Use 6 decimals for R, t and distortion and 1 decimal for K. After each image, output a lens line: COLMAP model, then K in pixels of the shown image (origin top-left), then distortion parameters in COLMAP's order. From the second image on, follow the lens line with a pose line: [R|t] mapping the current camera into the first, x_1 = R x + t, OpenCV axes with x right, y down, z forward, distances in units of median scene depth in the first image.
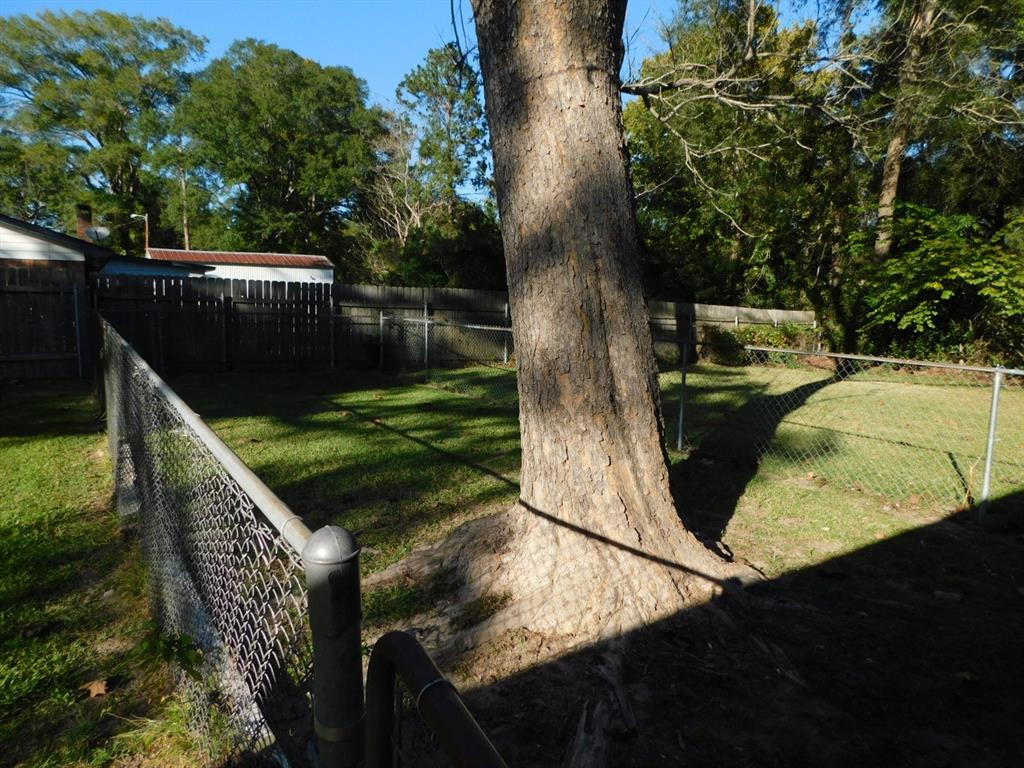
lens RADIAL K [[668.3, 0, 513.0], [0, 668.3, 383.5], [0, 0, 1]] dist [-0.063199, 0.032715]
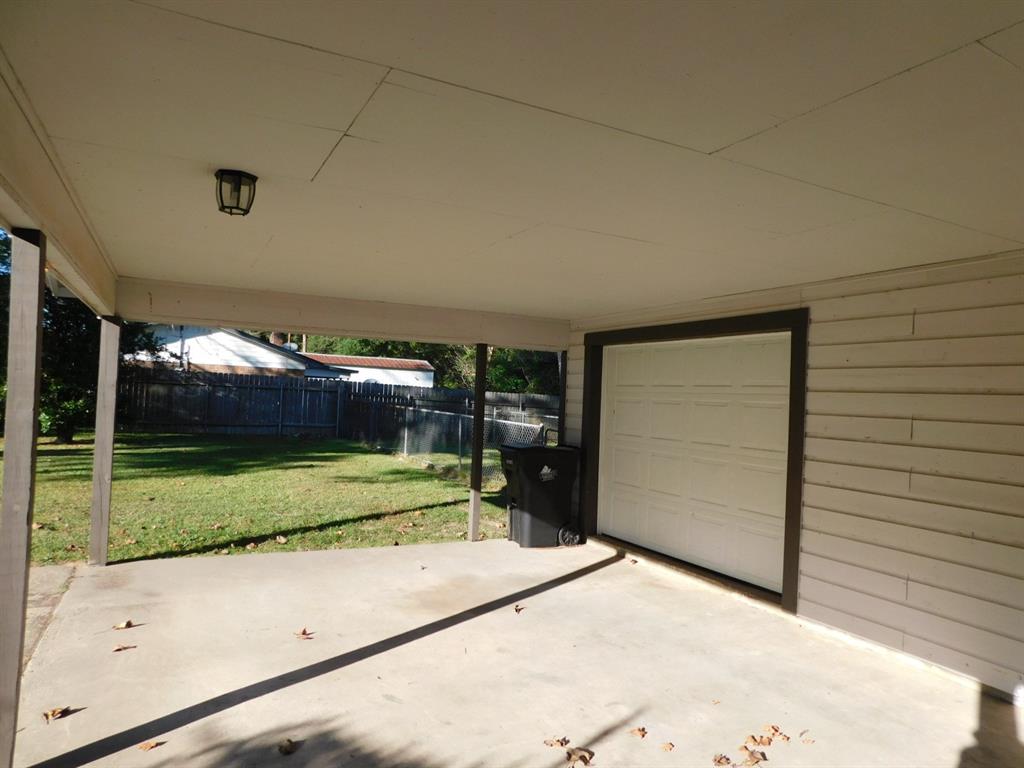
lens RADIAL K [[668.3, 0, 512.4], [0, 668.3, 383.6], [0, 0, 1]] dist [-0.063199, 0.032715]
pose [[0.993224, 0.024917, -0.113516, 0.015518], [-0.041551, 0.988320, -0.146622, 0.031259], [0.108537, 0.150345, 0.982658, -0.264976]]
